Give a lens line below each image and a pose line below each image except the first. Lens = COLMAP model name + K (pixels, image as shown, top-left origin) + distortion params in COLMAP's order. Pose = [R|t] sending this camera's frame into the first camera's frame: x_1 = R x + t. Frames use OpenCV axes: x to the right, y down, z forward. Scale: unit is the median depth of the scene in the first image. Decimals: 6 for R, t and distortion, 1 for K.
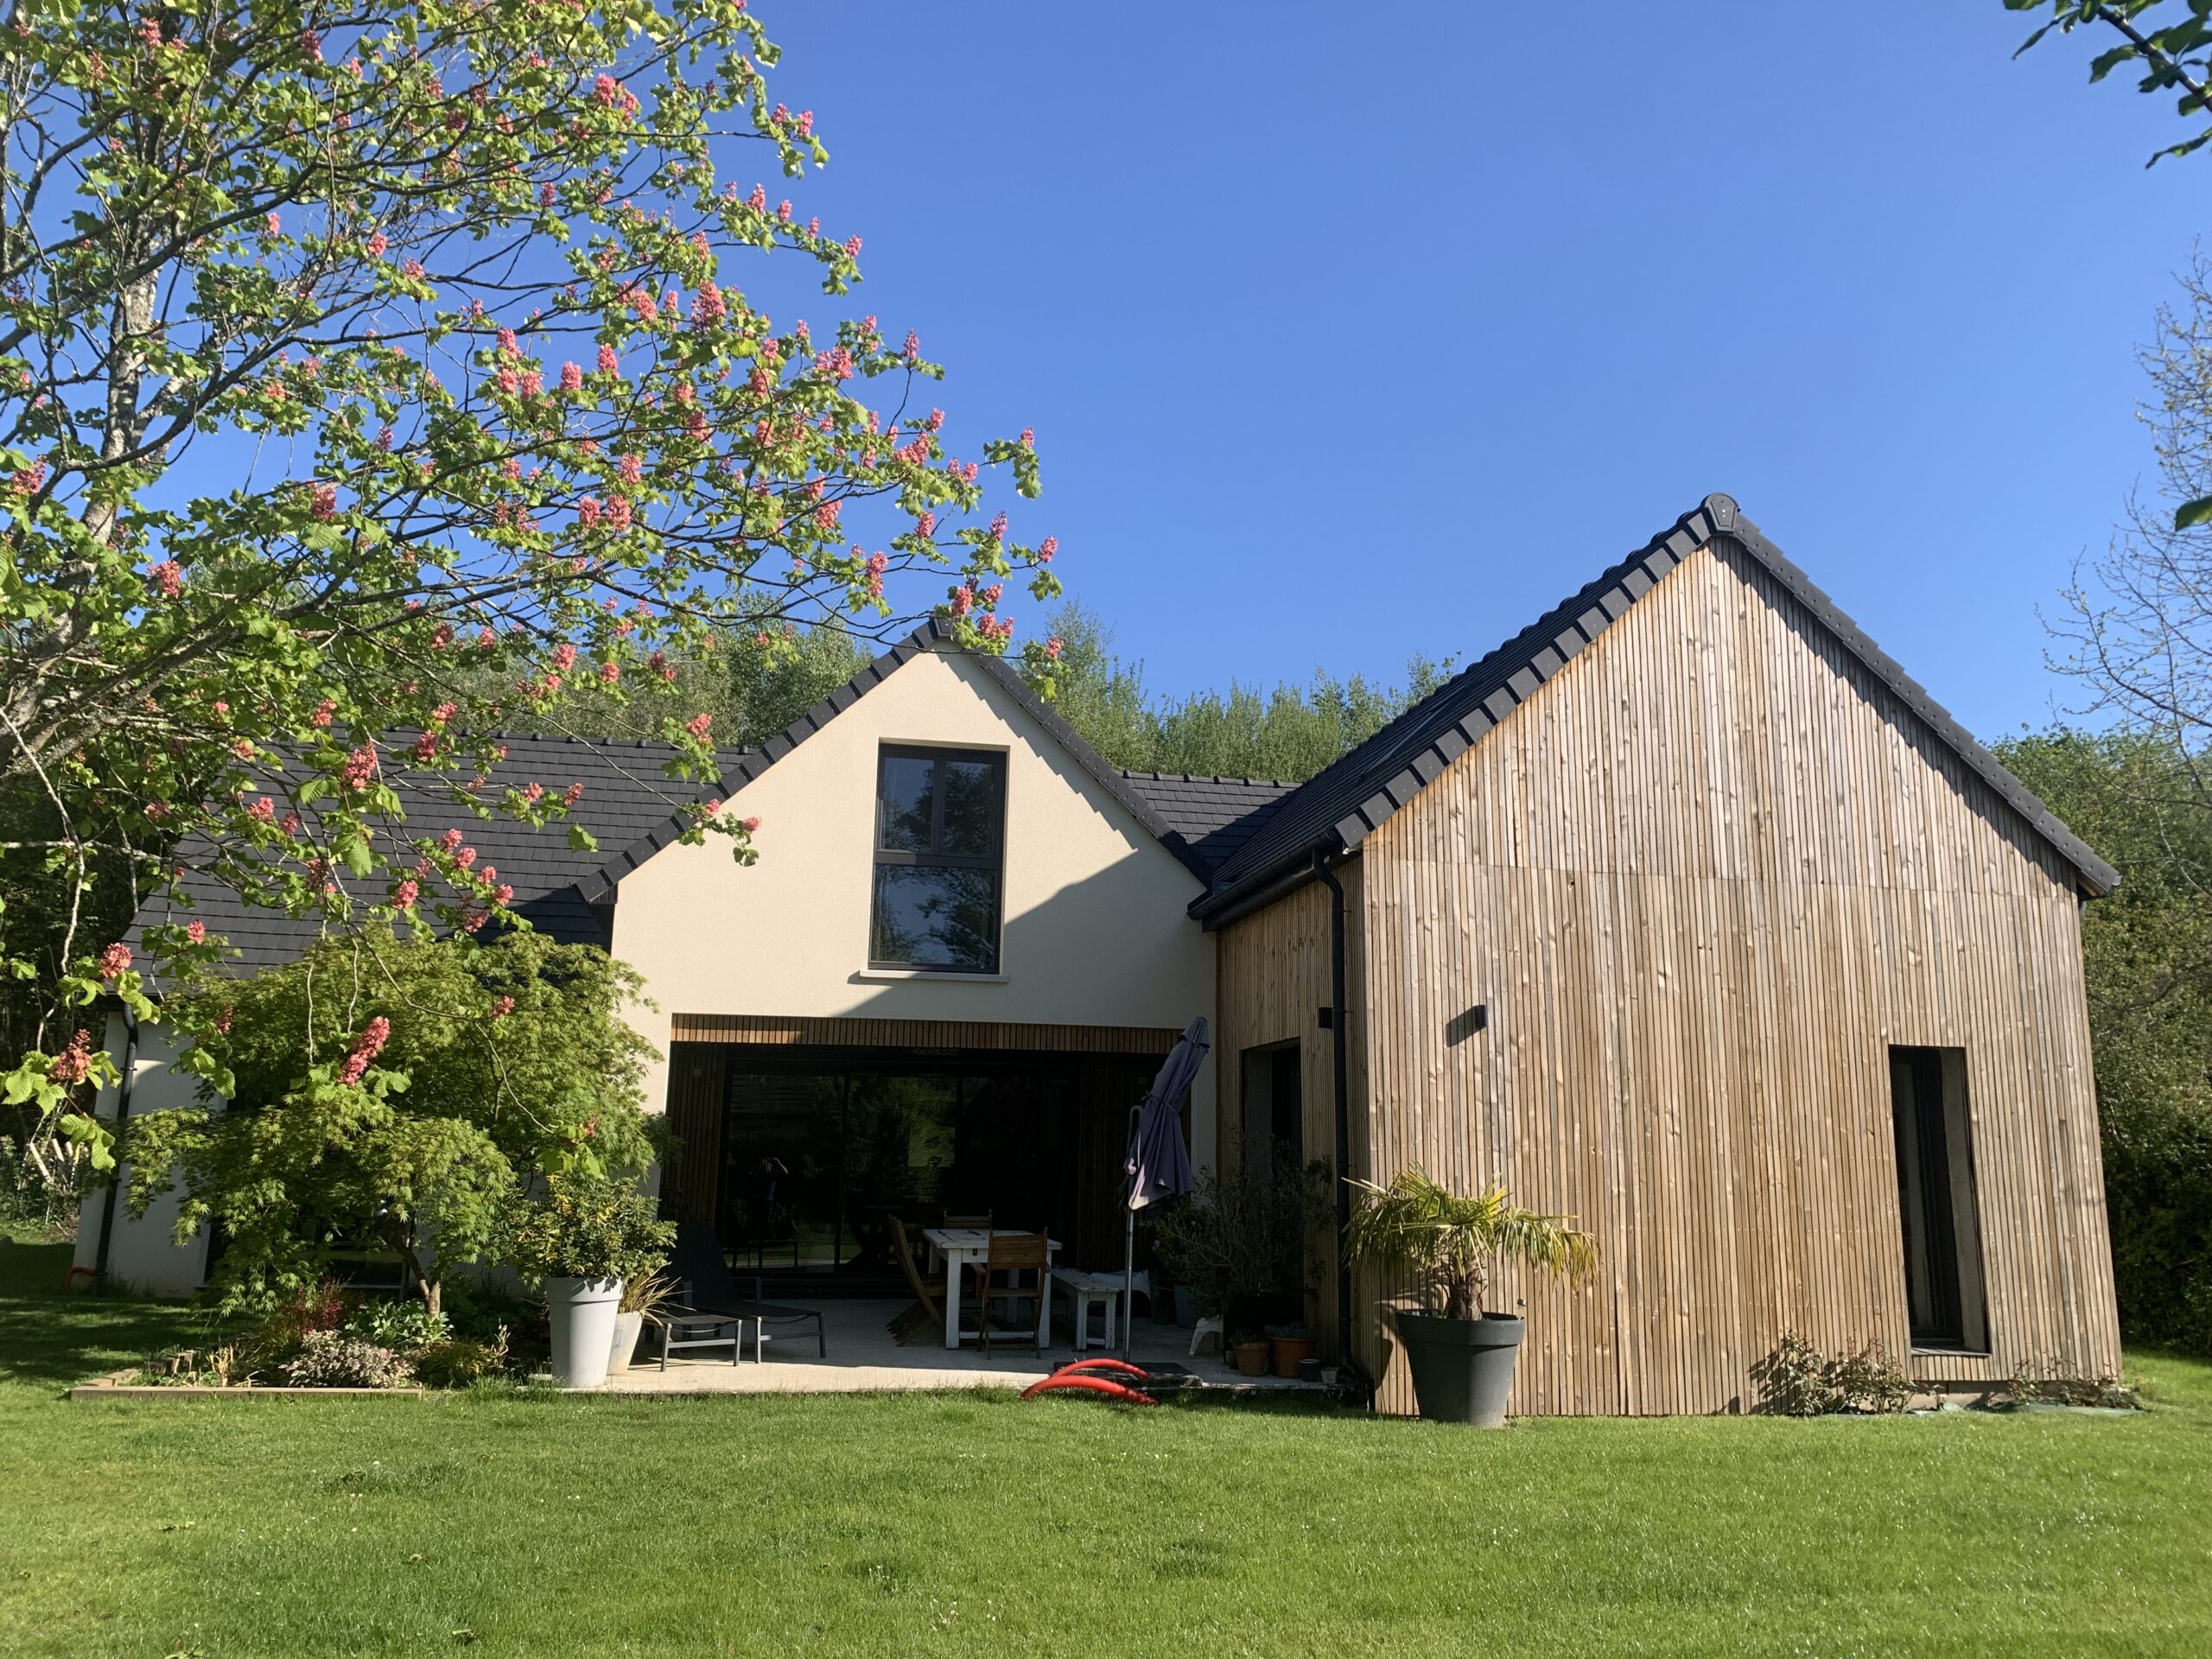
lens RADIAL K [[1722.9, 0, 1106.0], [0, 1722.9, 829.5], [0, 0, 1]] dist [0.026698, 0.008988]
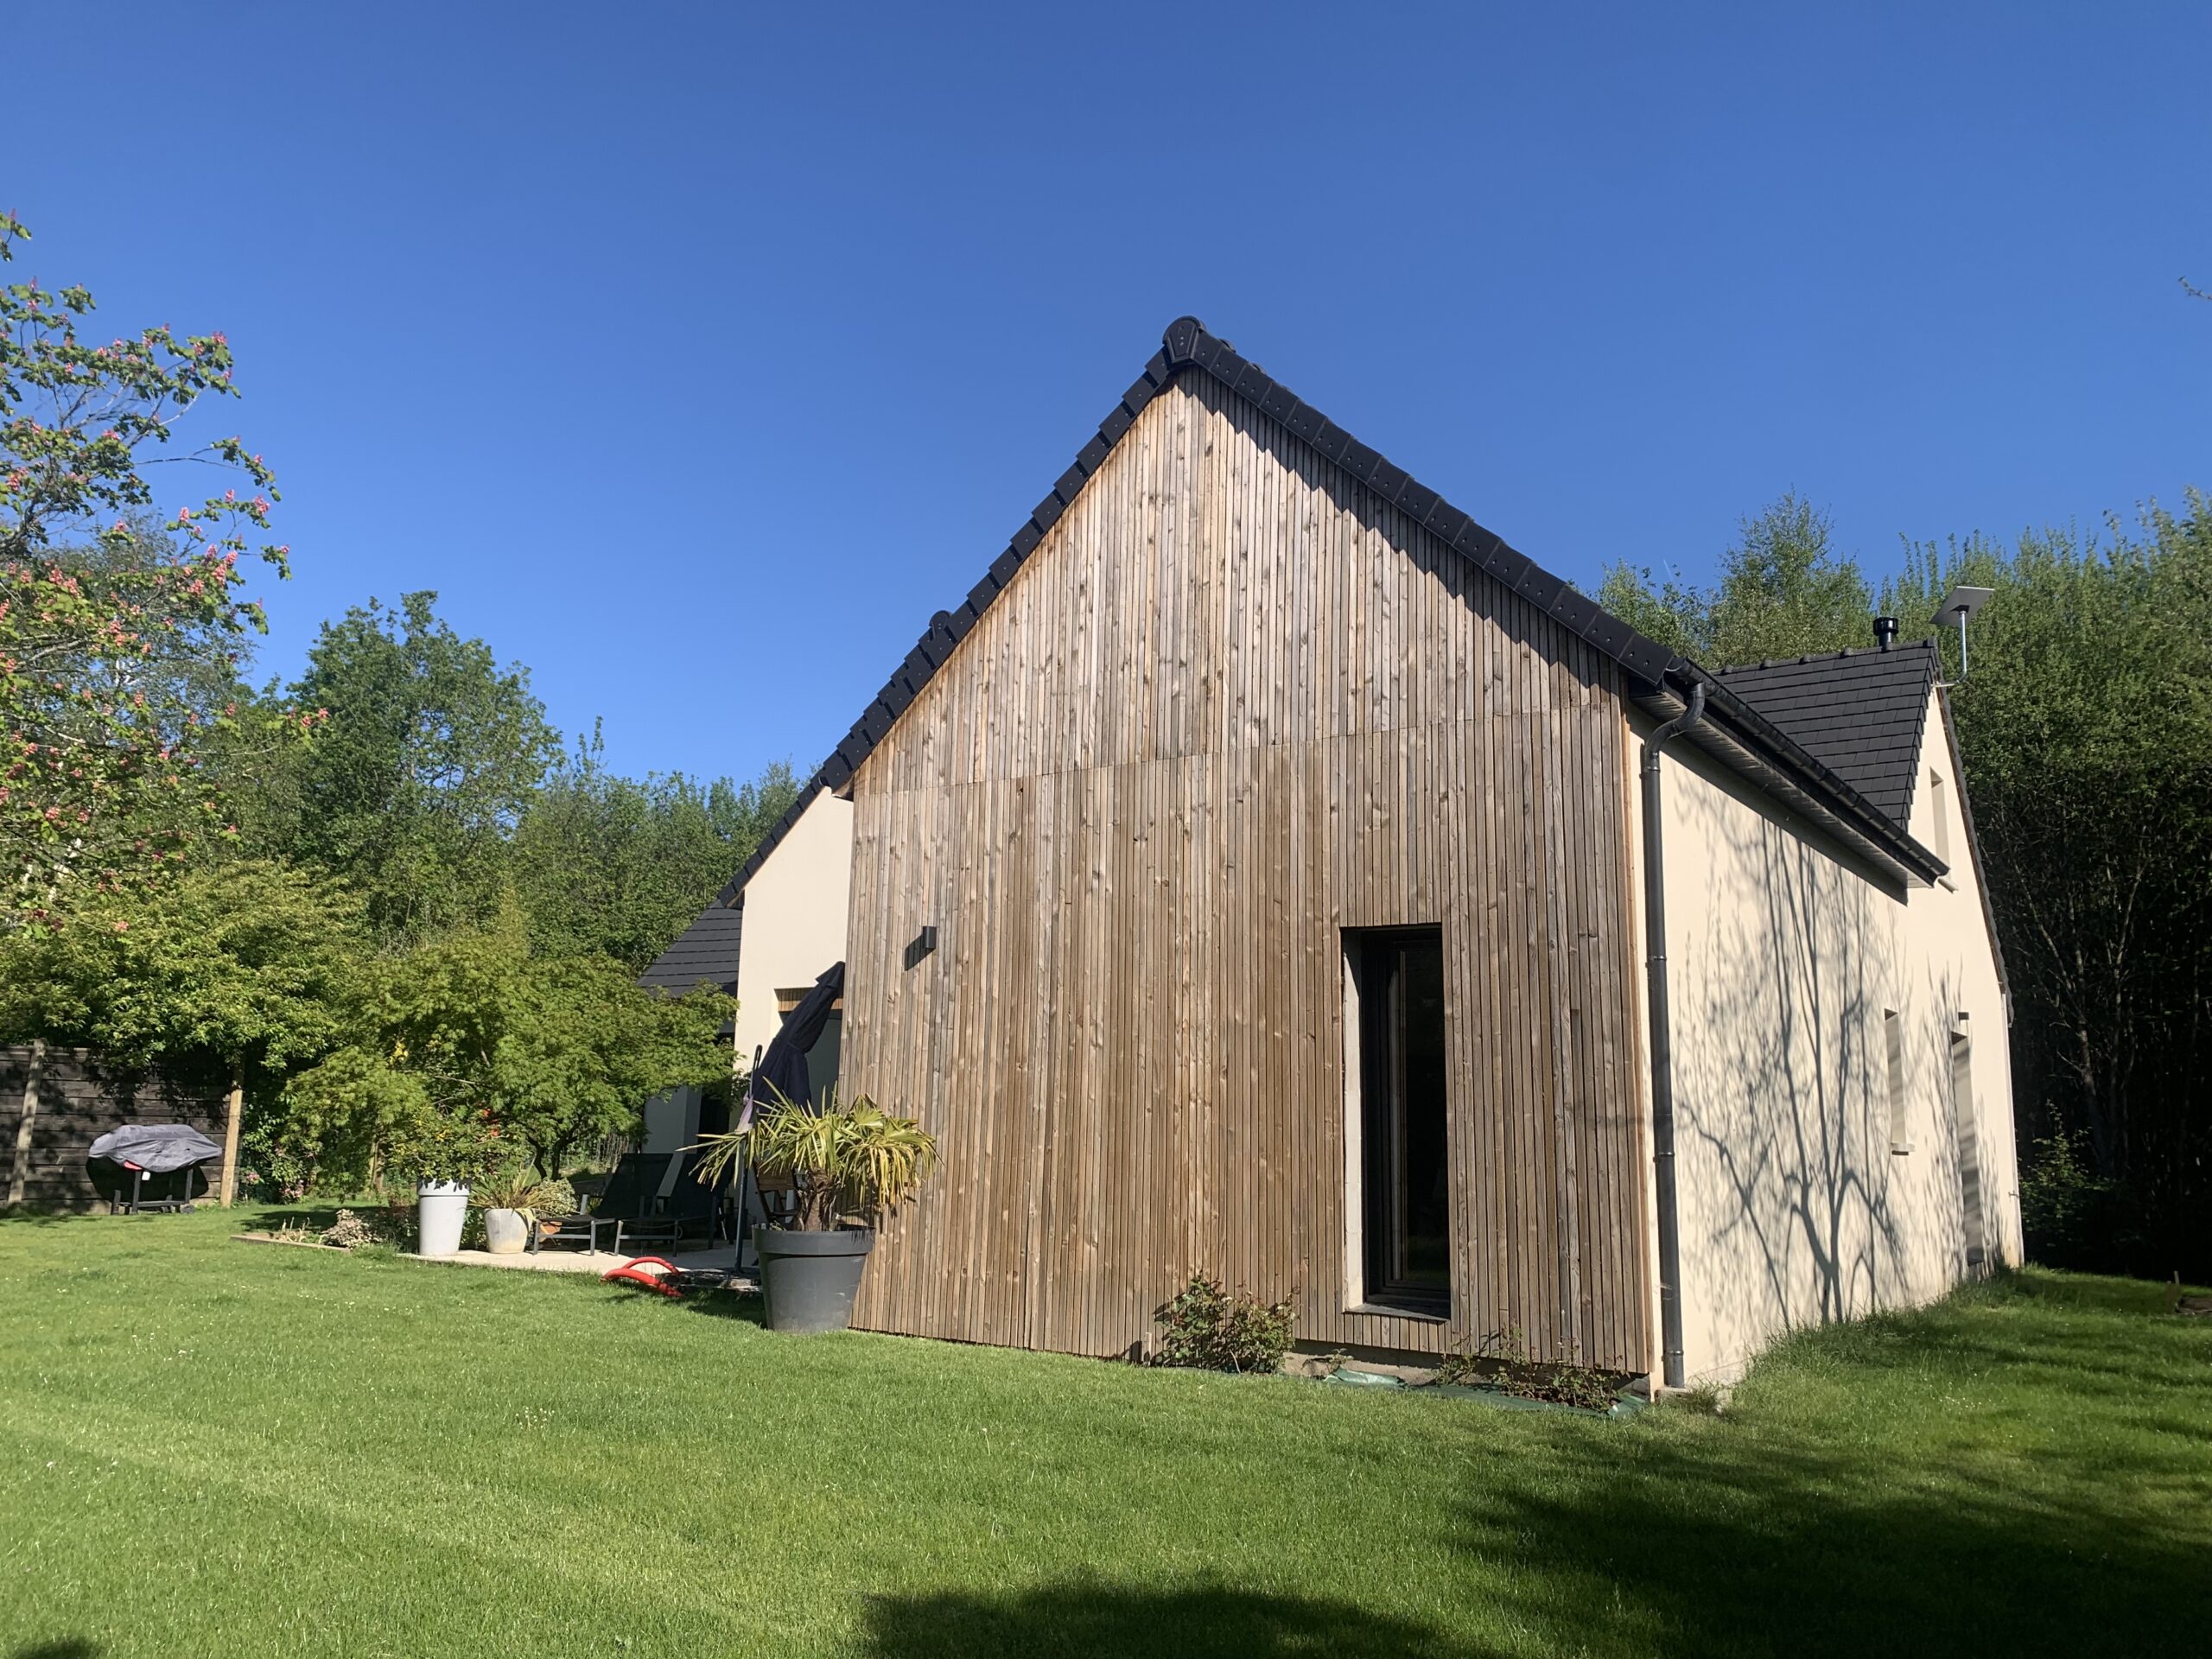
lens RADIAL K [[1677.0, 0, 1106.0], [0, 1677.0, 829.5], [0, 0, 1]] dist [0.095867, -0.000383]
pose [[0.691553, -0.130651, -0.710412, 0.974054], [0.128876, 0.990043, -0.056623, 0.112788], [0.710736, -0.052397, 0.701504, 0.386352]]
